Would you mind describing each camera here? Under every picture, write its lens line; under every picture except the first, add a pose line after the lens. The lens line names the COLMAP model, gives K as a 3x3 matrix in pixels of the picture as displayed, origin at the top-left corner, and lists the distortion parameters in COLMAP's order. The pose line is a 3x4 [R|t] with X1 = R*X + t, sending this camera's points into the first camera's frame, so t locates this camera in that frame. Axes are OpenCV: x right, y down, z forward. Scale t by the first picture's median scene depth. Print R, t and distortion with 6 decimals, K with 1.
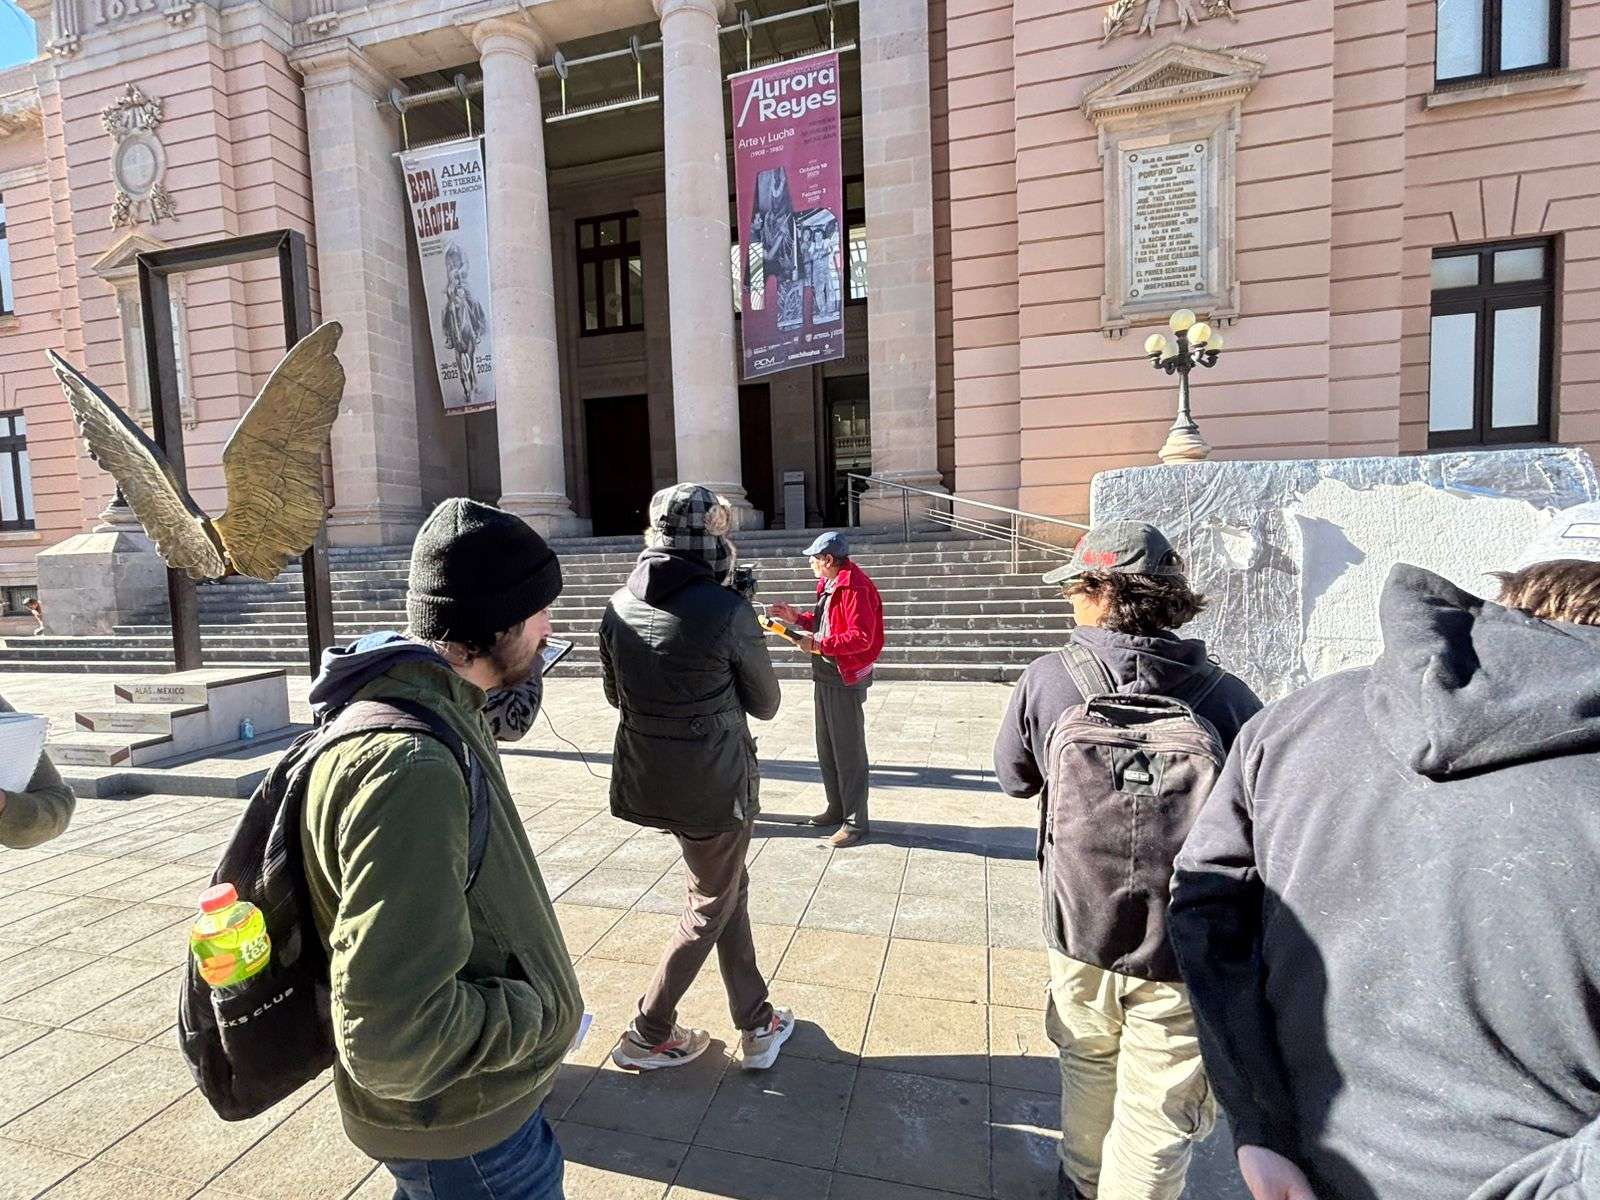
lens RADIAL K [[702.4, 0, 807.0], [0, 702.4, 609.1], [0, 0, 1]] dist [0.000024, -0.000107]
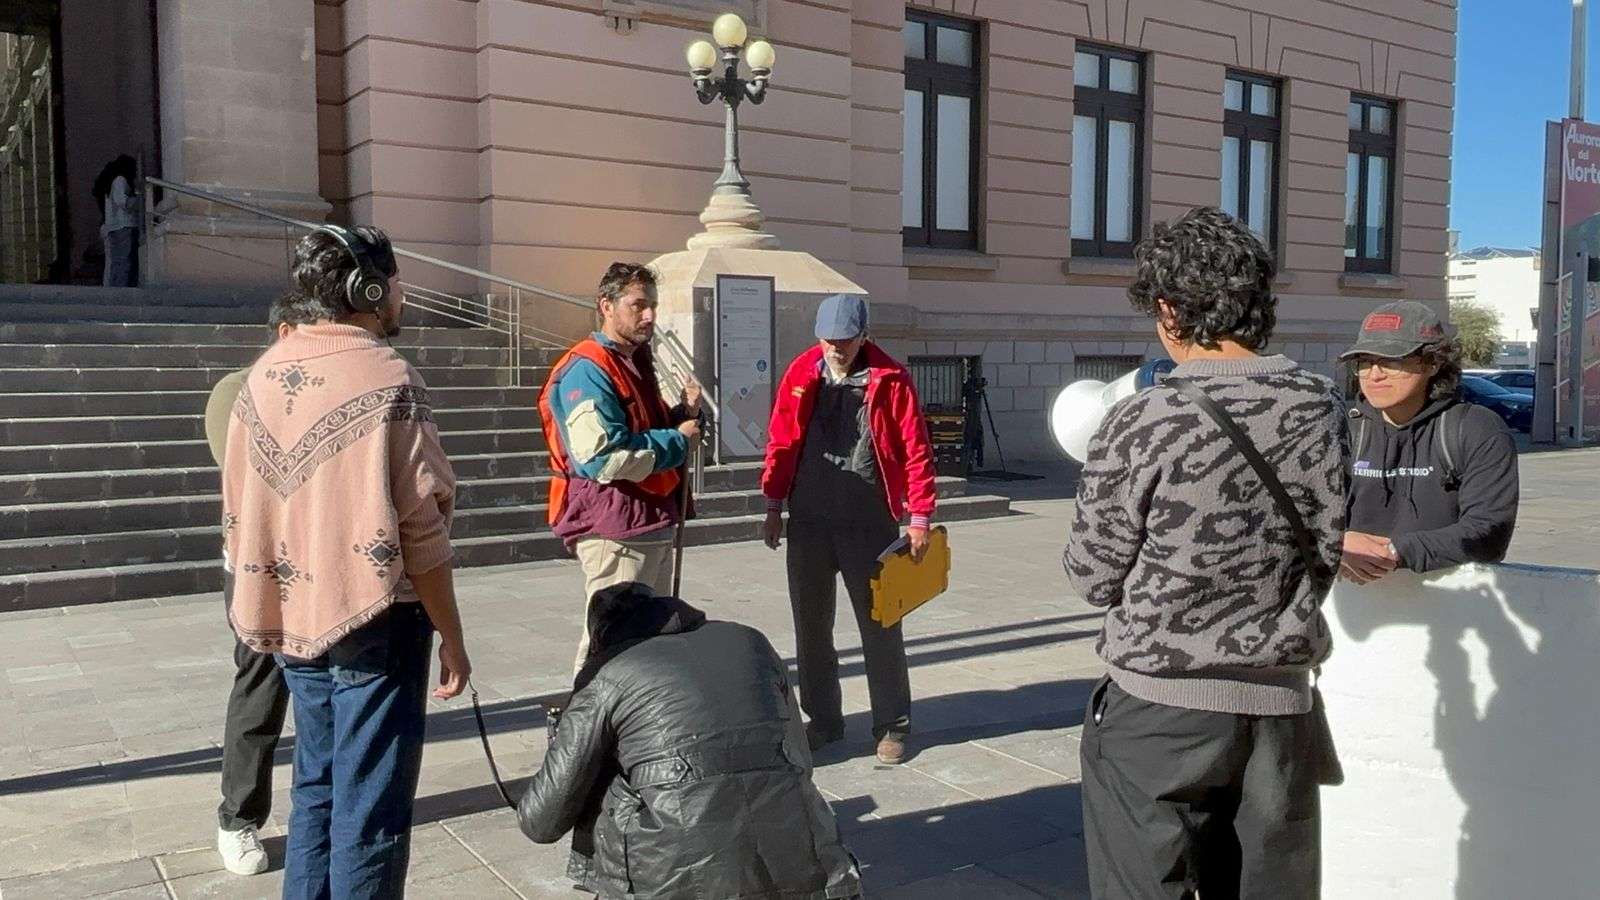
lens RADIAL K [[1245.1, 0, 811.3], [0, 1245.1, 463.0], [0, 0, 1]] dist [-0.006187, -0.043322]
pose [[0.690241, -0.024621, 0.723160, -0.279059], [0.021637, 0.999676, 0.013383, 0.007612], [-0.723256, 0.006410, 0.690551, 0.065527]]
